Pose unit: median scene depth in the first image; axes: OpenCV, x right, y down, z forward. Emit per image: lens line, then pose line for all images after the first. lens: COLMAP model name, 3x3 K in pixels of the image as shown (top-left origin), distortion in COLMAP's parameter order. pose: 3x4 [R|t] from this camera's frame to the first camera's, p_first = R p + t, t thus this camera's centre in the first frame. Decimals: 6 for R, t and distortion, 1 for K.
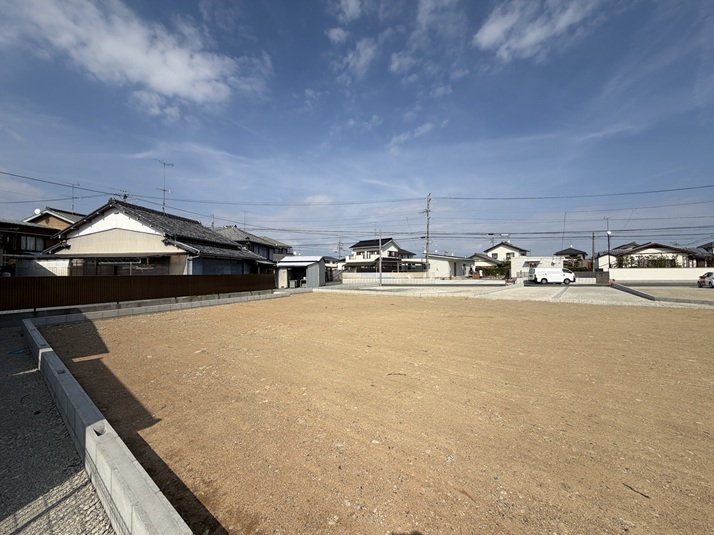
lens RADIAL K [[285.2, 0, 353.9], [0, 285.2, 267.7], [0, 0, 1]] dist [-0.001701, -0.000057]
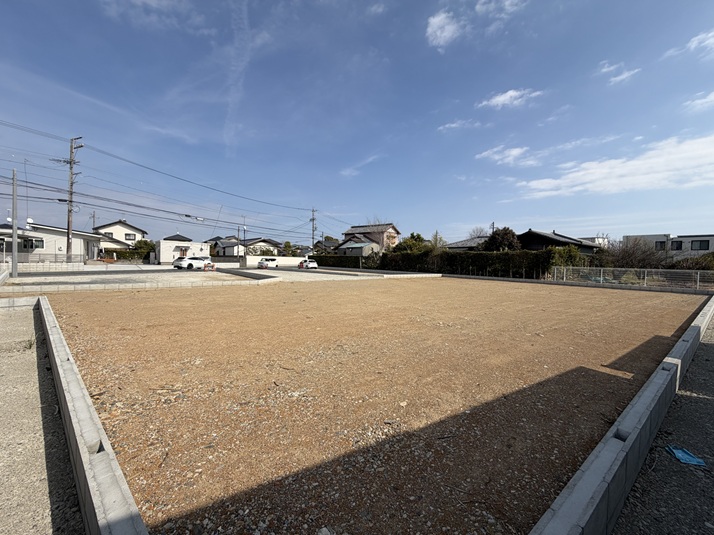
lens RADIAL K [[285.2, 0, 355.4], [0, 285.2, 266.3], [0, 0, 1]] dist [-0.001701, -0.000057]
pose [[0.246559, -0.009479, 0.969081, -0.223020], [-0.039121, 0.999040, 0.019726, 0.005886], [-0.968338, -0.042775, 0.245951, 0.183596]]
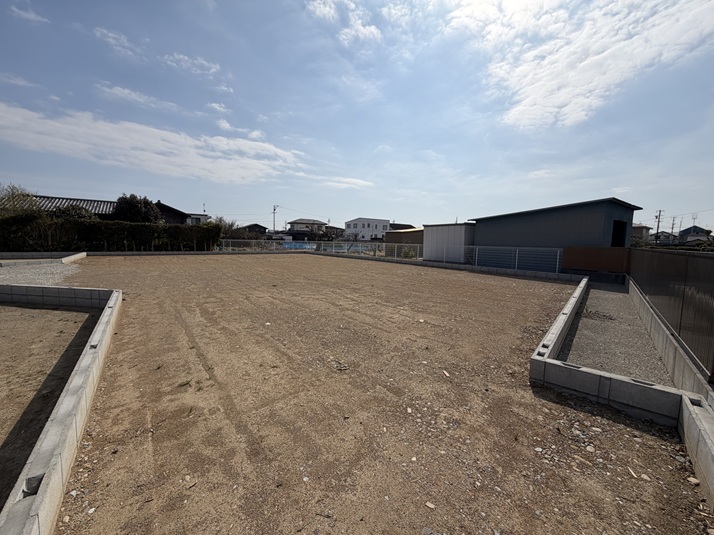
lens RADIAL K [[285.2, 0, 355.3], [0, 285.2, 261.0], [0, 0, 1]] dist [-0.001701, -0.000057]
pose [[-0.970389, -0.034024, 0.239138, -0.064509], [-0.021600, 0.998286, 0.054385, 0.008803], [-0.240579, 0.047609, -0.969461, 0.506997]]
